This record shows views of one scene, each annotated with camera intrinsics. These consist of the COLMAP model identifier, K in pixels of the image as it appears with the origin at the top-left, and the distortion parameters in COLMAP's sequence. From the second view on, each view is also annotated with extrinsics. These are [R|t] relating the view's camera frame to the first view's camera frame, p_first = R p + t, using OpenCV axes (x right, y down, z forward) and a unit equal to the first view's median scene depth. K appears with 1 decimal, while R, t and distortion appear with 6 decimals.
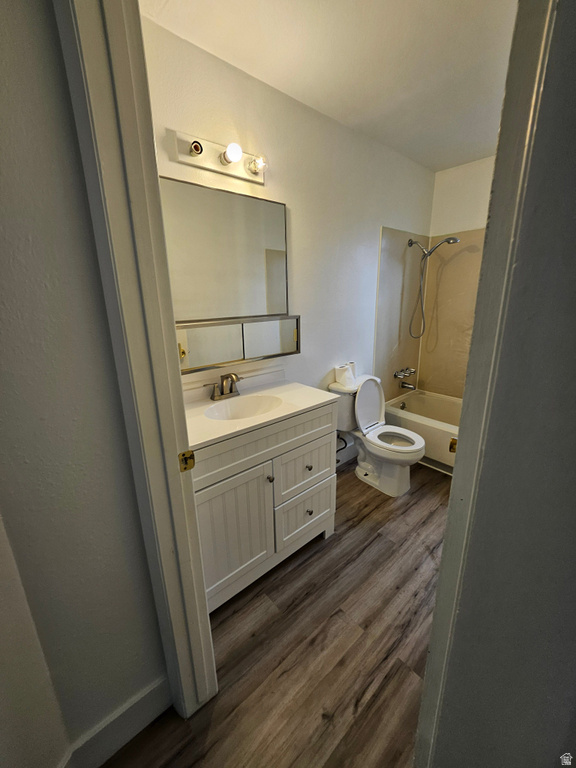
lens RADIAL K [[307.0, 0, 286.0], [0, 307.0, 376.2], [0, 0, 1]] dist [-0.007792, -0.000090]
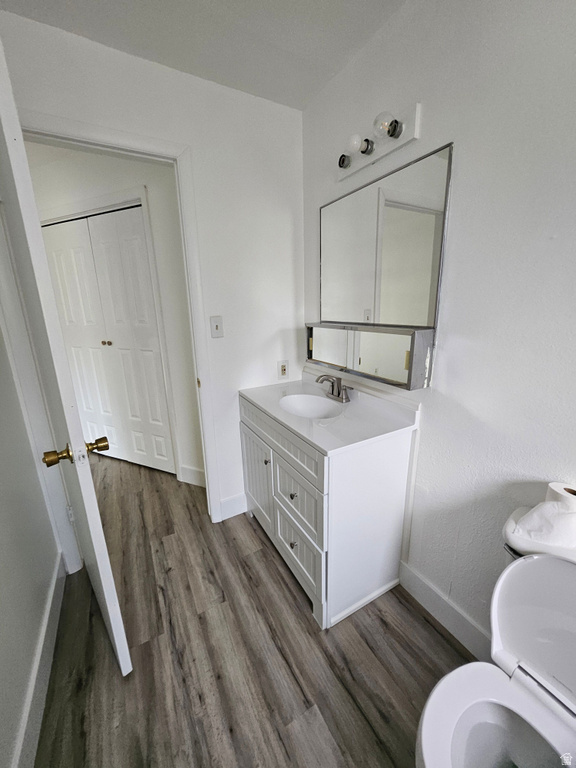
lens RADIAL K [[304.9, 0, 290.1], [0, 304.9, 382.7], [0, 0, 1]] dist [-0.003747, -0.000350]
pose [[-0.201412, 0.267180, -0.942363, 0.754218], [-0.224962, 0.923744, 0.309982, -0.254946], [0.953323, 0.274430, -0.125948, 0.931057]]
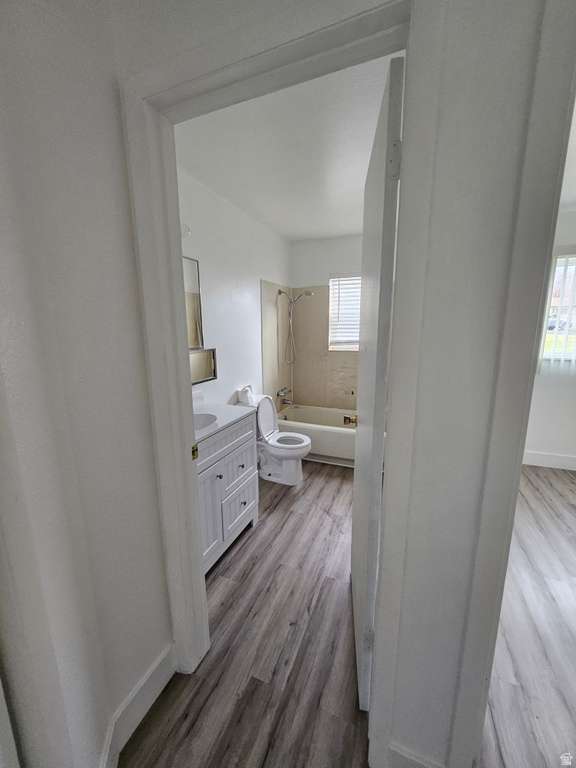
lens RADIAL K [[304.9, 0, 290.1], [0, 304.9, 382.7], [0, 0, 1]] dist [-0.003747, -0.000350]
pose [[0.890432, -0.068573, 0.449921, -0.268812], [0.104237, 0.993033, -0.054946, 0.041124], [-0.443019, 0.095824, 0.891376, -0.231329]]
